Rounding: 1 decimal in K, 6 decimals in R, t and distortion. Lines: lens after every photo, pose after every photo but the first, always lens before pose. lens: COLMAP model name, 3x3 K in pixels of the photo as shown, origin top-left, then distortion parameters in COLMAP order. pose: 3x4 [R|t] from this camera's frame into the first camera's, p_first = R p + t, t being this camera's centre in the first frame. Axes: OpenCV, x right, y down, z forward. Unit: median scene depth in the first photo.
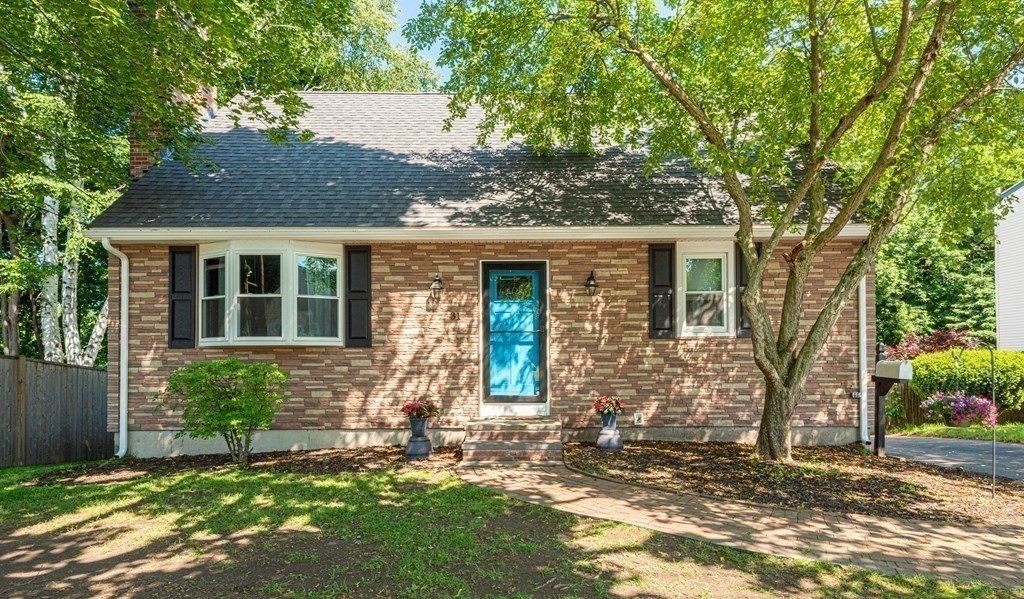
lens RADIAL K [[488.4, 0, 512.0], [0, 488.4, 308.2], [0, 0, 1]] dist [0.003428, 0.000522]
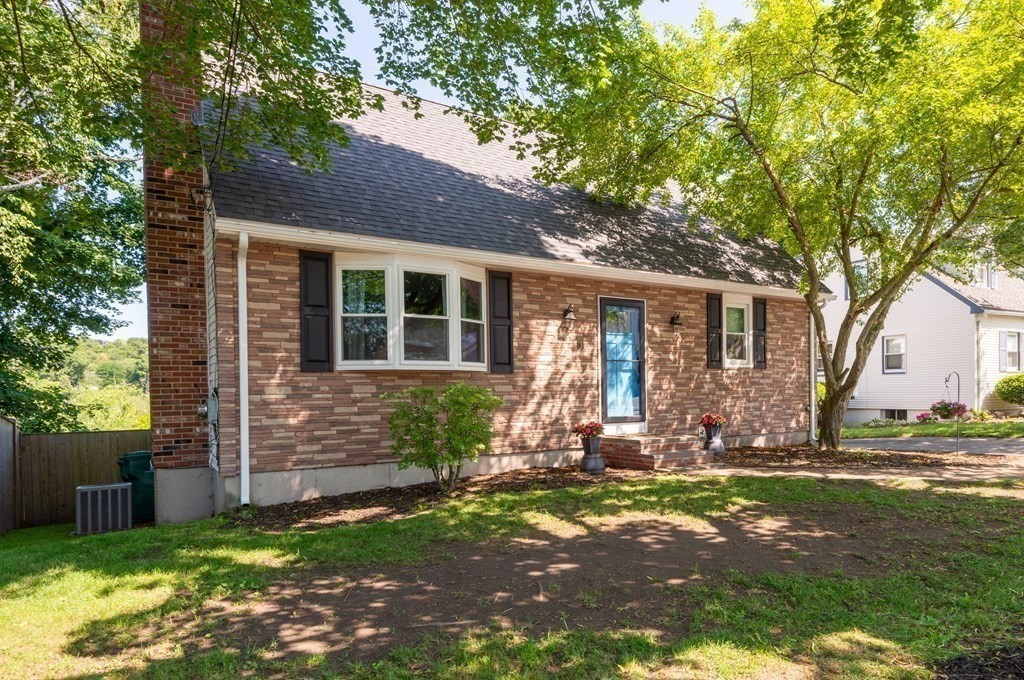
lens RADIAL K [[561.9, 0, 512.4], [0, 561.9, 333.6], [0, 0, 1]] dist [0.008425, 0.000533]
pose [[0.870724, 0.043306, 0.489862, -0.868885], [-0.046089, 0.998917, -0.006385, 0.005912], [-0.489608, -0.017018, 0.871776, -0.021175]]
